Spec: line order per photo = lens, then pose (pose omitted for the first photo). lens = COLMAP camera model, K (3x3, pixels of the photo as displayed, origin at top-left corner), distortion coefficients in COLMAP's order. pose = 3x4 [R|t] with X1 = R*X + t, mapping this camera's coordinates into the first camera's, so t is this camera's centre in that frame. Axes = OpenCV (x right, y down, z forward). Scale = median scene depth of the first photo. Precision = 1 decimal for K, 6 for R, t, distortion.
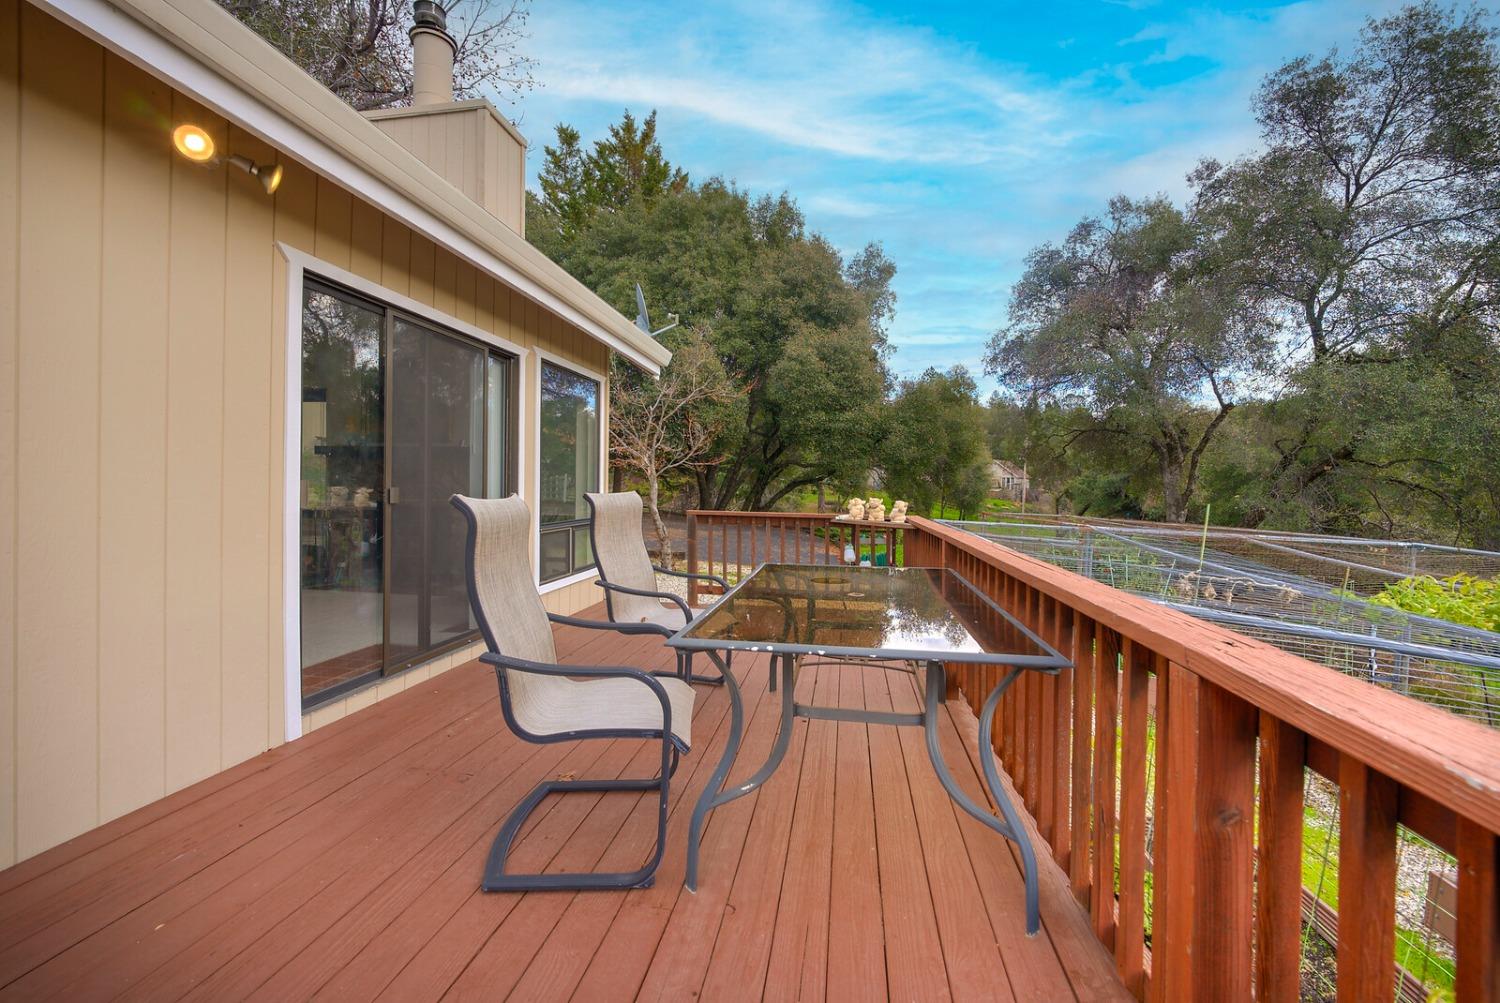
lens RADIAL K [[609.8, 0, 749.6], [0, 609.8, 499.8], [0, 0, 1]] dist [-0.010263, -0.000410]
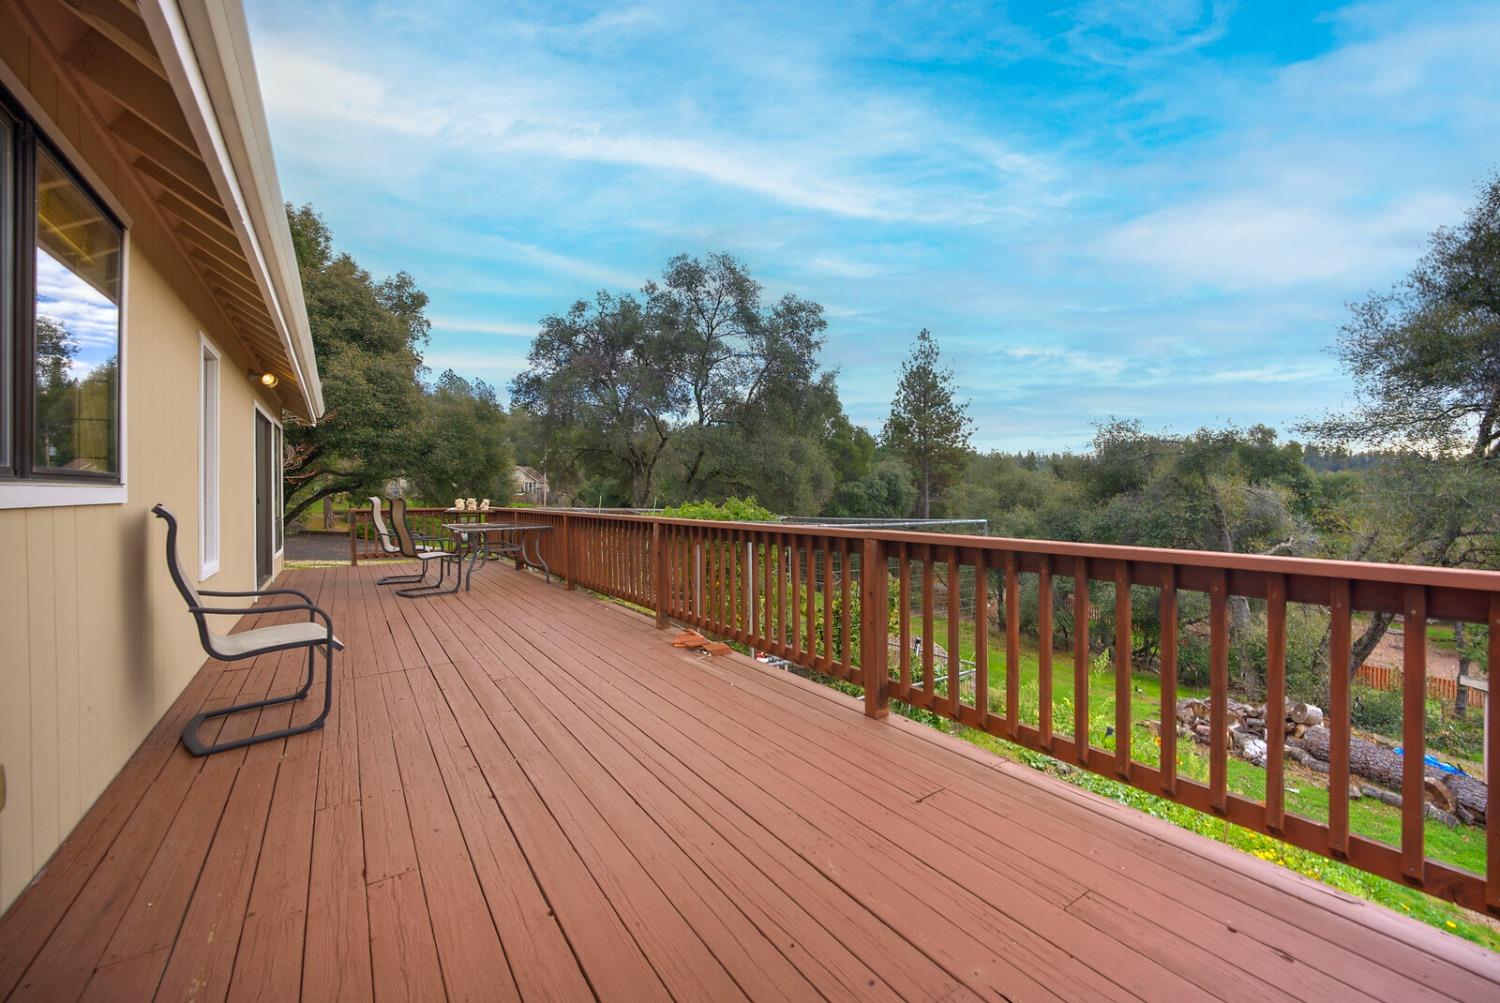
lens RADIAL K [[609.8, 0, 753.9], [0, 609.8, 500.5], [0, 0, 1]] dist [-0.010263, -0.000410]
pose [[0.728783, -0.026991, 0.684212, -0.130358], [0.031024, 0.999498, 0.006384, 0.005343], [-0.684041, 0.016575, 0.729255, -0.291941]]
